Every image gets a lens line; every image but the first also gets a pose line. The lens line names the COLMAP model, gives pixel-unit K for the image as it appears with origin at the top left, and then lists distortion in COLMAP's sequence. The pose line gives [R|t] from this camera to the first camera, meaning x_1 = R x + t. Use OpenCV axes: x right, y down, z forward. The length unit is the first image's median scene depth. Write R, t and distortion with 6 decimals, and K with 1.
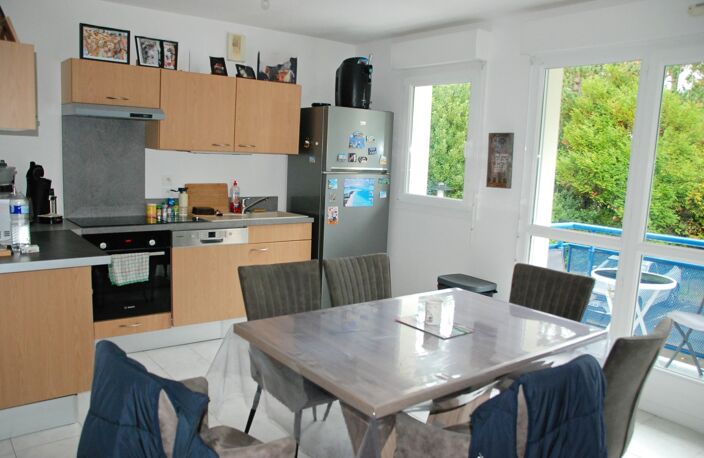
lens RADIAL K [[563.5, 0, 350.1], [0, 563.5, 237.6], [0, 0, 1]] dist [-0.163170, 0.162359]
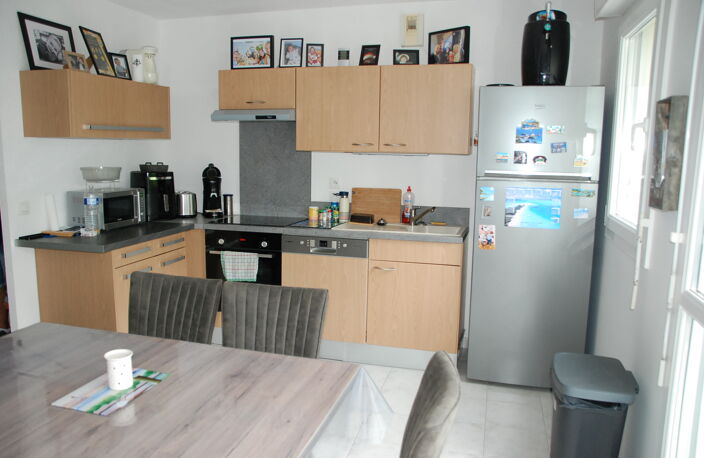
lens RADIAL K [[563.5, 0, 350.1], [0, 563.5, 237.6], [0, 0, 1]] dist [-0.163170, 0.162359]
pose [[0.587036, 0.091288, -0.804397, 0.479754], [-0.107298, 0.993630, 0.034459, -0.048023], [0.802419, 0.066082, 0.593091, 0.465111]]
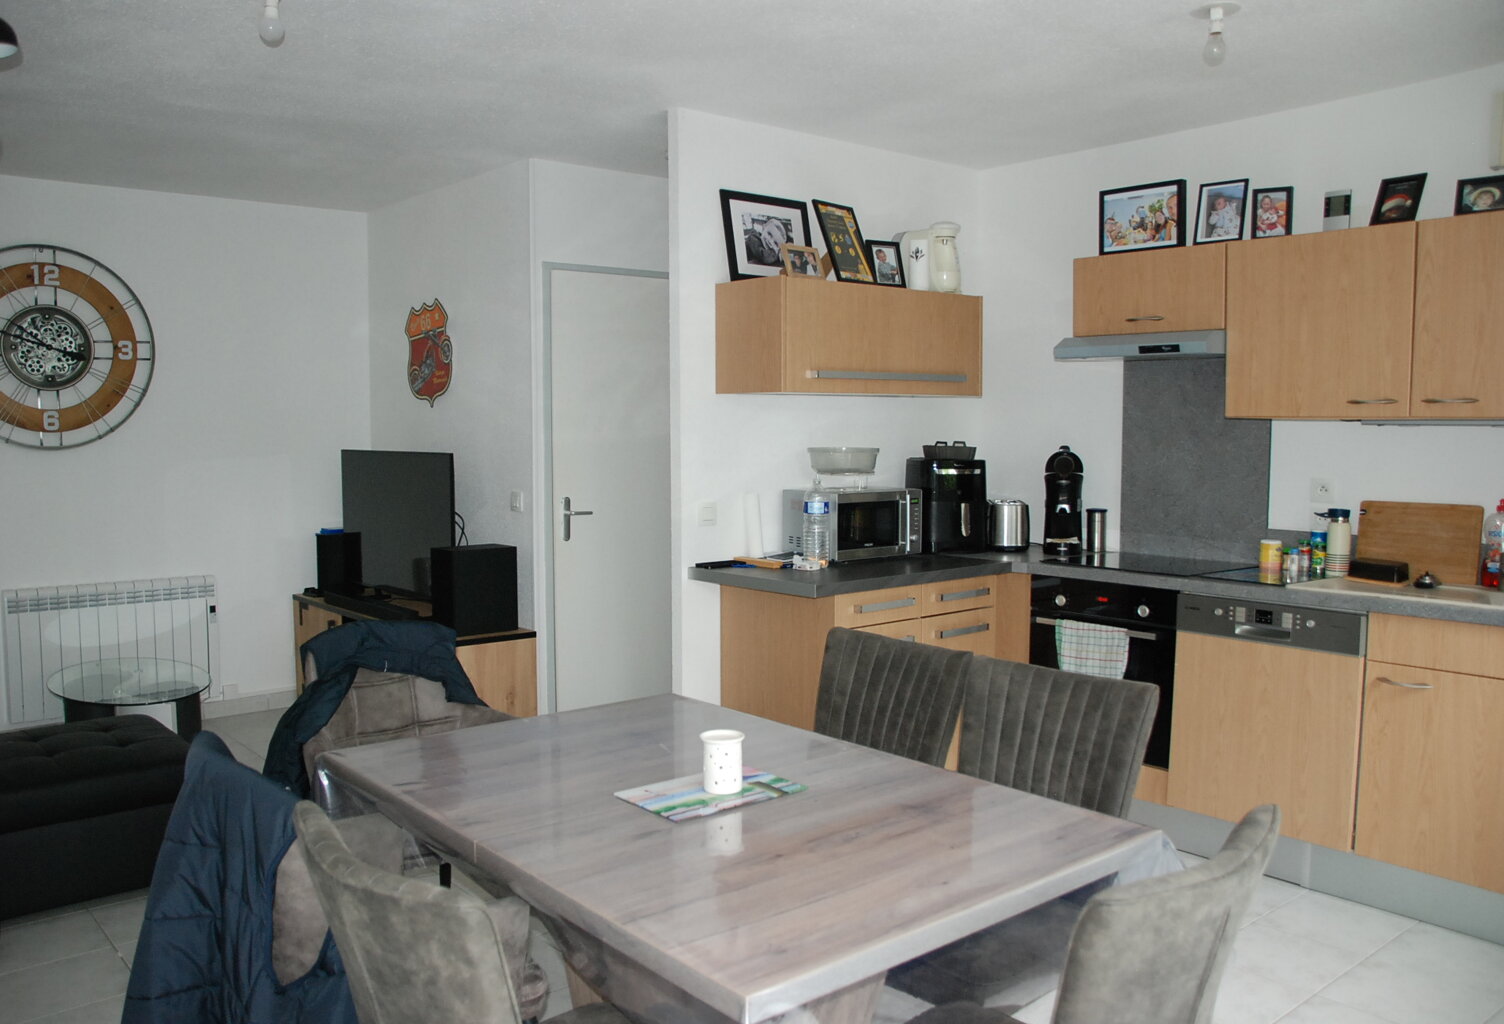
lens RADIAL K [[1232.5, 0, 752.0], [0, 1232.5, 512.0], [0, 0, 1]] dist [-0.115341, 0.140865]
pose [[0.029270, 0.027281, -0.999199, 0.602531], [-0.147284, 0.988834, 0.022684, -0.043971], [0.988661, 0.146503, 0.032961, 0.548180]]
